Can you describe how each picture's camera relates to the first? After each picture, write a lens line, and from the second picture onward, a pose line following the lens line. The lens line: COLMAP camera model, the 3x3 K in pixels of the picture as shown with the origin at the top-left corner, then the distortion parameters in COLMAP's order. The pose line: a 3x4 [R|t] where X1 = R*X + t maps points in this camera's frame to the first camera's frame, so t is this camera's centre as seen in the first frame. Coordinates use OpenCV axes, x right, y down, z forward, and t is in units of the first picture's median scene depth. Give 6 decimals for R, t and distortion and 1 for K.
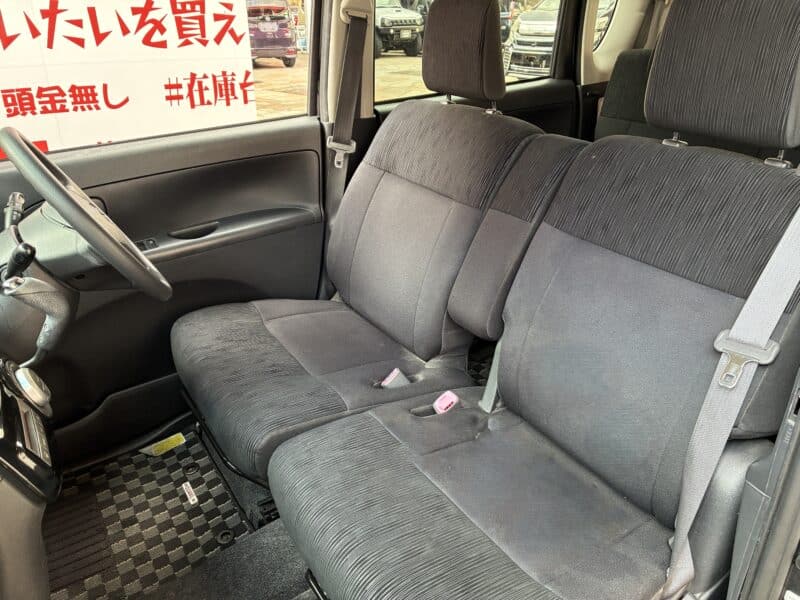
lens RADIAL K [[610.6, 0, 400.6], [0, 610.6, 296.1], [0, 0, 1]] dist [0.038499, -0.067092]
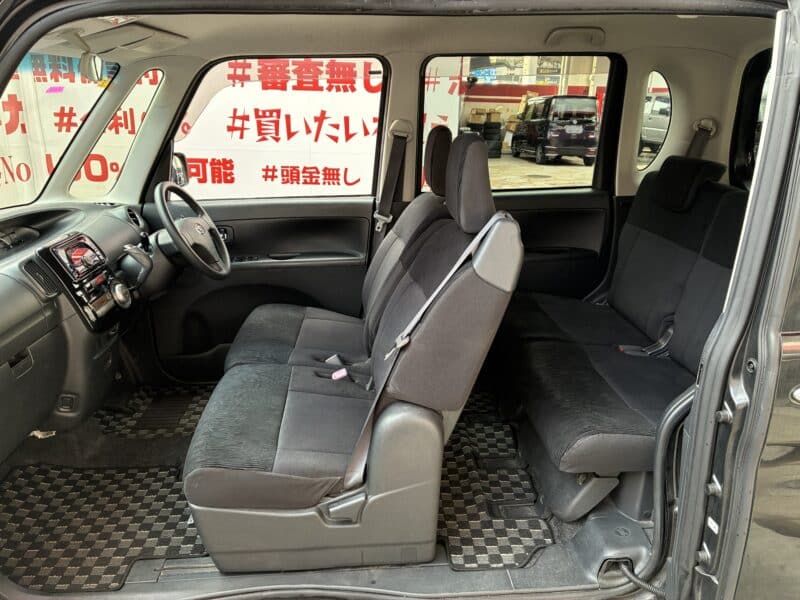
lens RADIAL K [[610.6, 0, 404.2], [0, 610.6, 299.9], [0, 0, 1]] dist [0.038499, -0.067092]
pose [[0.865647, 0.170469, -0.470740, 0.366169], [-0.232758, 0.969487, -0.076939, 0.028417], [0.443260, 0.176170, 0.878911, -0.133673]]
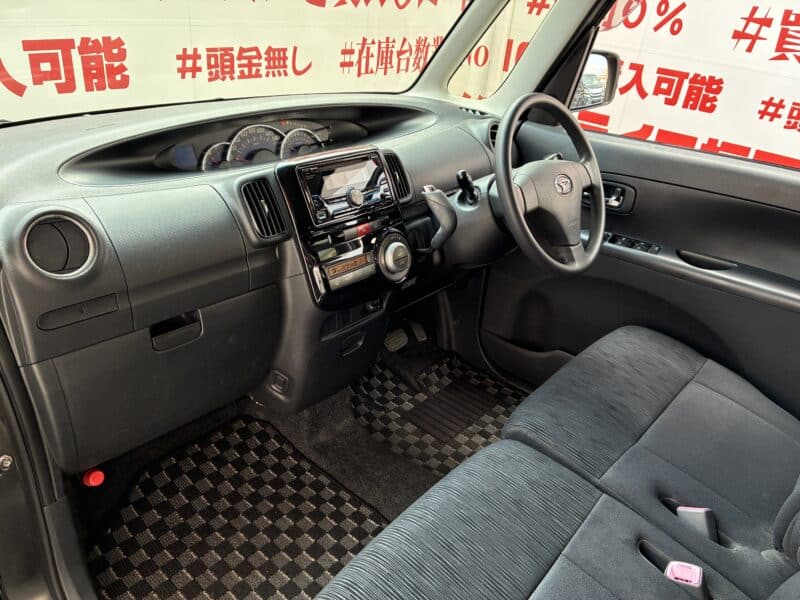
lens RADIAL K [[610.6, 0, 403.9], [0, 610.6, 298.3], [0, 0, 1]] dist [0.038499, -0.067092]
pose [[0.265683, 0.478395, -0.836989, 0.174334], [-0.498837, 0.811150, 0.305282, -0.058792], [0.824969, 0.336414, 0.454150, 0.112682]]
